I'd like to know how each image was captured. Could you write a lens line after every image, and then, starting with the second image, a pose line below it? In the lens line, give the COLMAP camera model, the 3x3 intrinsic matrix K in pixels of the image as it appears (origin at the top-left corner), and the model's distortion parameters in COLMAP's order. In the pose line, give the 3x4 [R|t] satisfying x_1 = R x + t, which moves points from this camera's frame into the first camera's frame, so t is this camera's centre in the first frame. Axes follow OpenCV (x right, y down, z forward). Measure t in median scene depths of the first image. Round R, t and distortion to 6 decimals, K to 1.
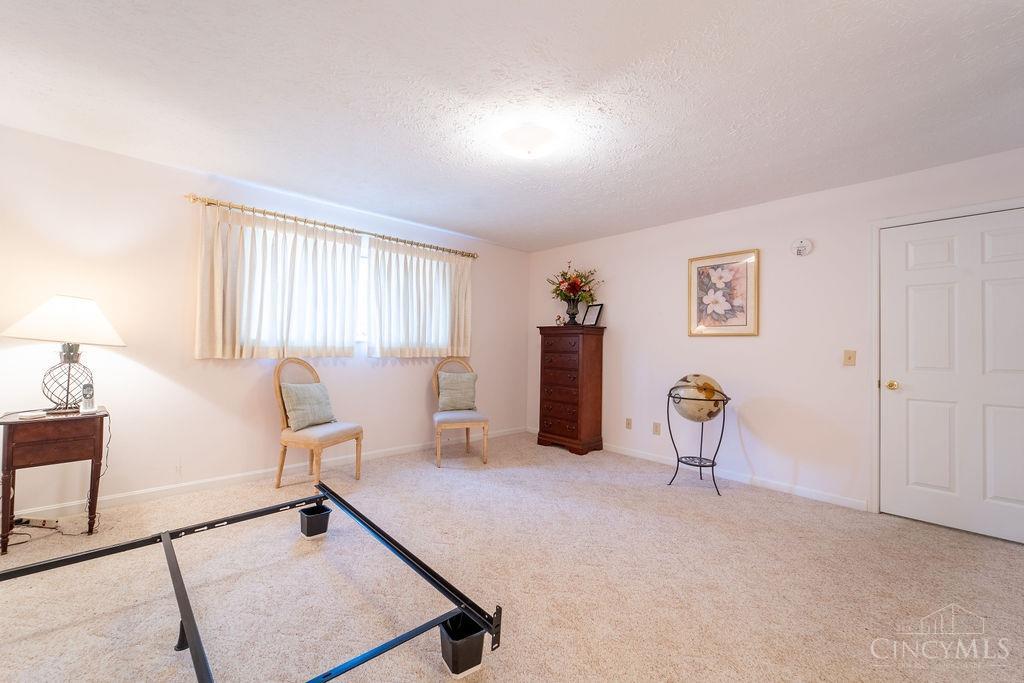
lens RADIAL K [[400.8, 0, 510.4], [0, 400.8, 341.4], [0, 0, 1]] dist [-0.002202, -0.000169]
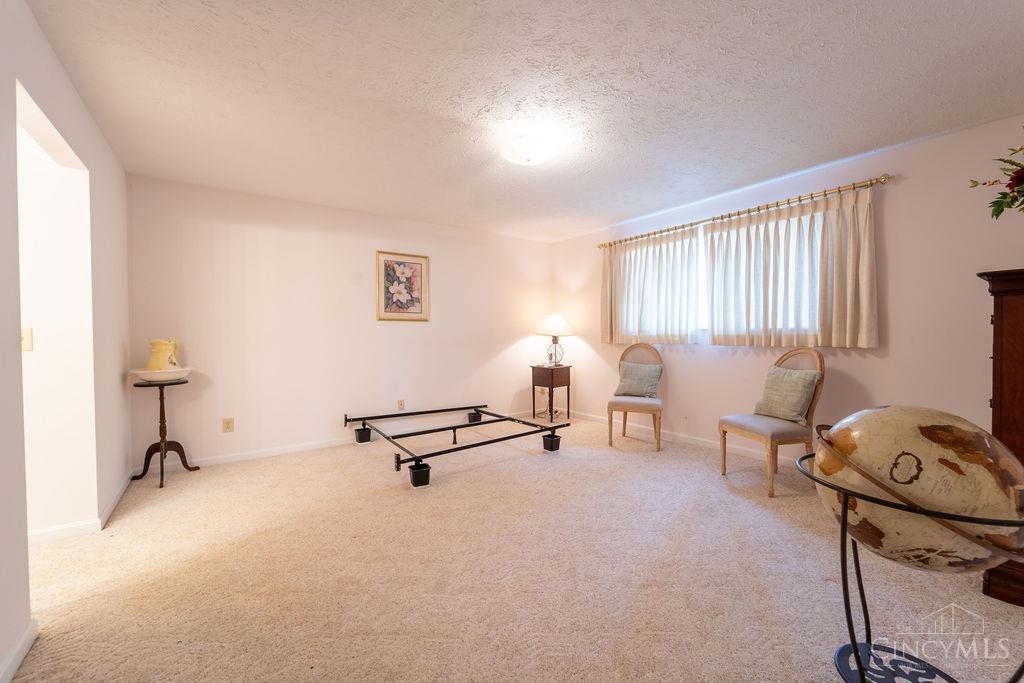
lens RADIAL K [[400.8, 0, 510.4], [0, 400.8, 341.4], [0, 0, 1]] dist [-0.002202, -0.000169]
pose [[-0.115922, 0.004261, -0.993249, 0.751454], [0.018530, 0.999826, 0.002126, 0.021152], [0.993086, -0.018158, -0.115980, 0.681931]]
